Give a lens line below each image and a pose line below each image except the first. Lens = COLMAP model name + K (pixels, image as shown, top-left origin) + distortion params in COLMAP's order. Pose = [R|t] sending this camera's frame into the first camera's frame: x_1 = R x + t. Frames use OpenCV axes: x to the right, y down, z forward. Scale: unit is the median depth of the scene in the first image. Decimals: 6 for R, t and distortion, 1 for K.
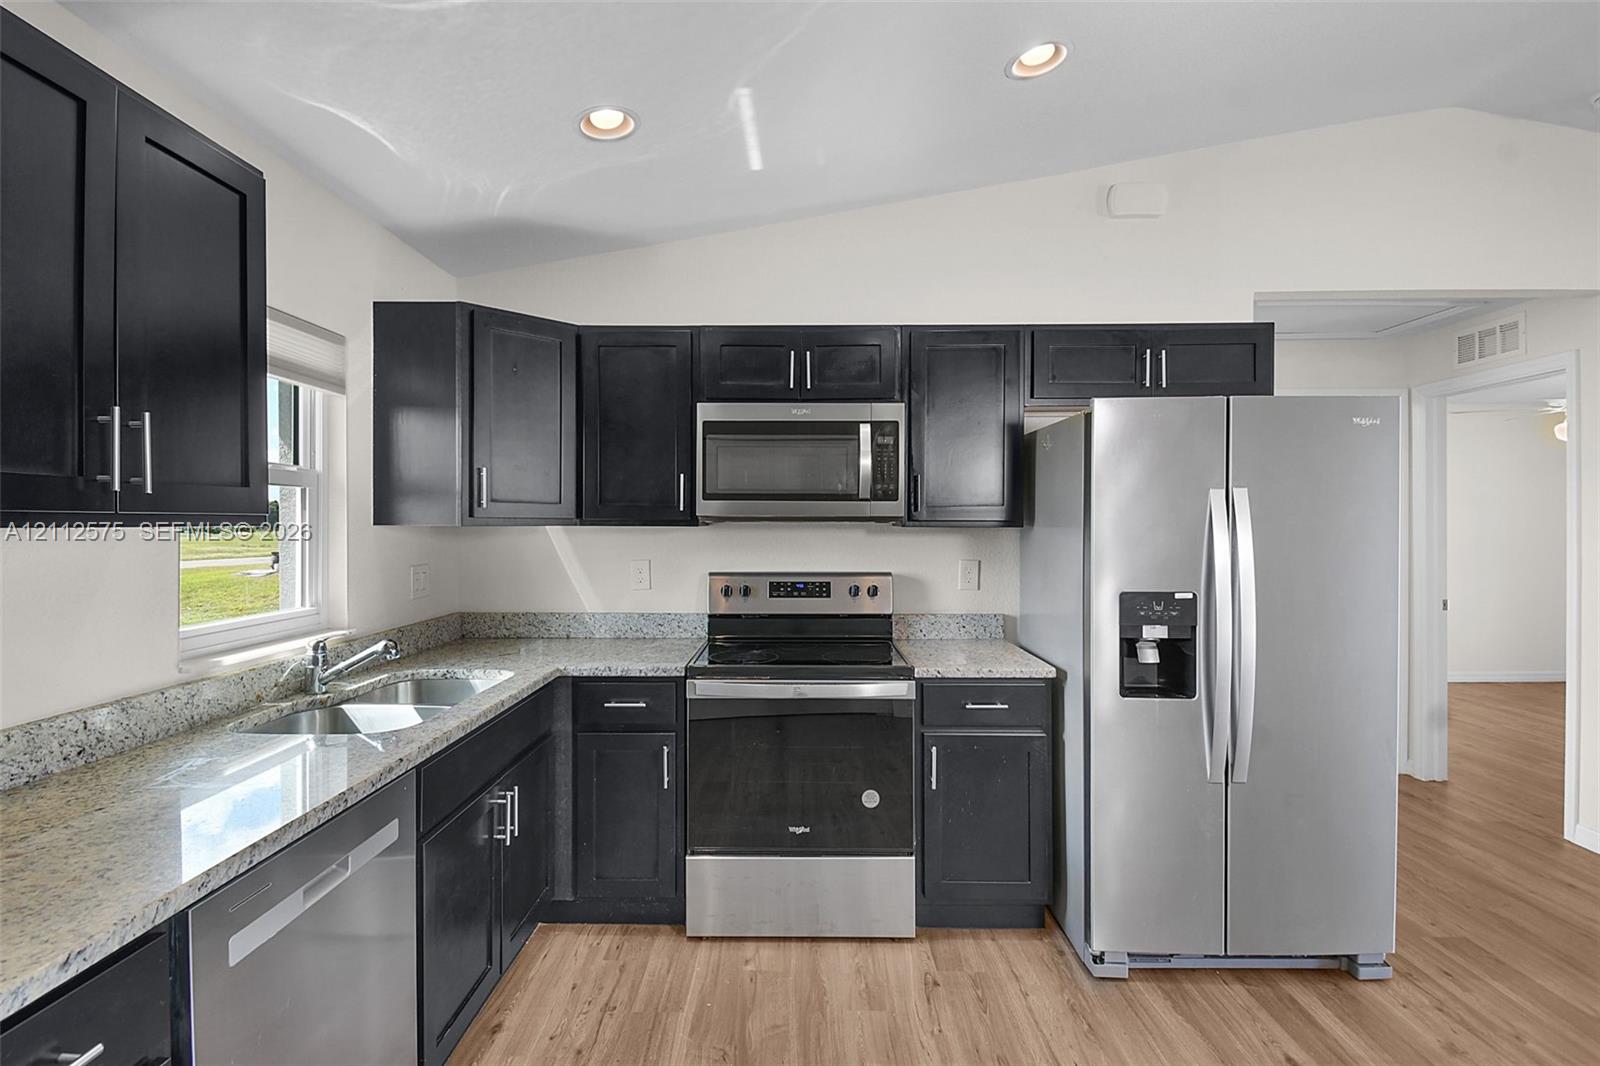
lens RADIAL K [[750.6, 0, 786.3], [0, 750.6, 520.0], [0, 0, 1]] dist [0.020954, -0.019599]
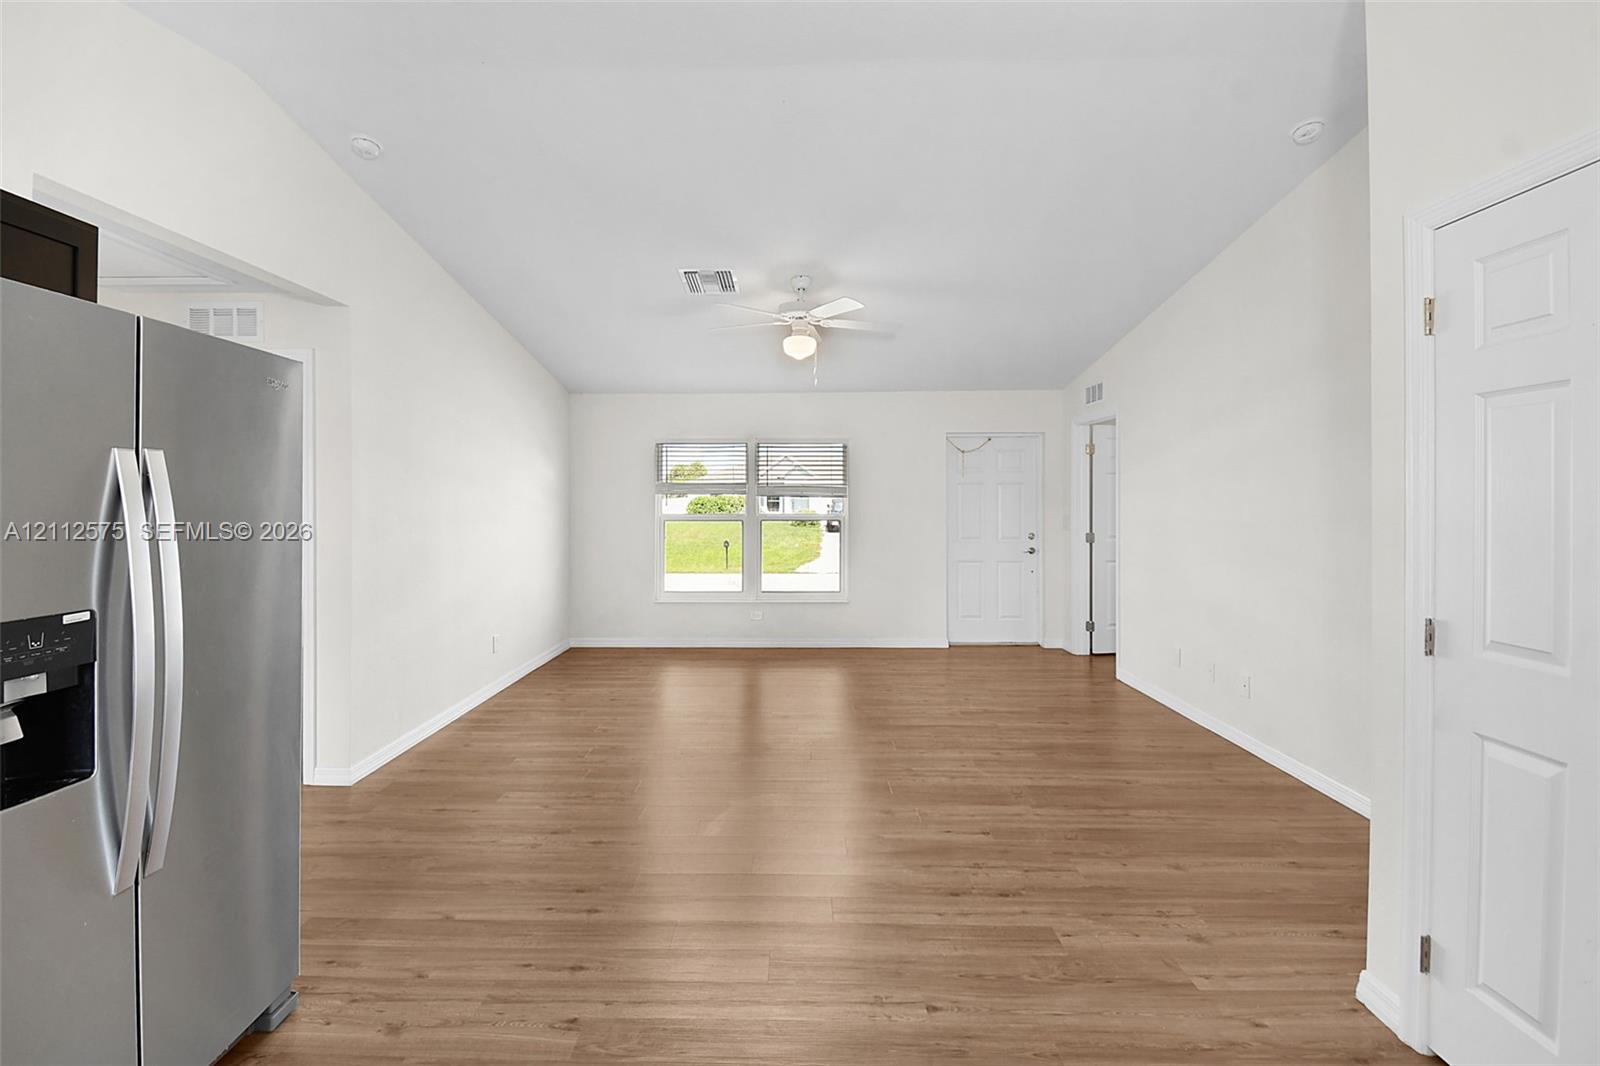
lens RADIAL K [[732.8, 0, 771.6], [0, 732.8, 501.8], [0, 0, 1]] dist [0.022274, -0.020169]
pose [[0.010110, -0.001911, 0.999947, -0.069666], [-0.000269, 0.999998, 0.001914, 0.003572], [-0.999949, -0.000288, 0.010109, 0.408177]]
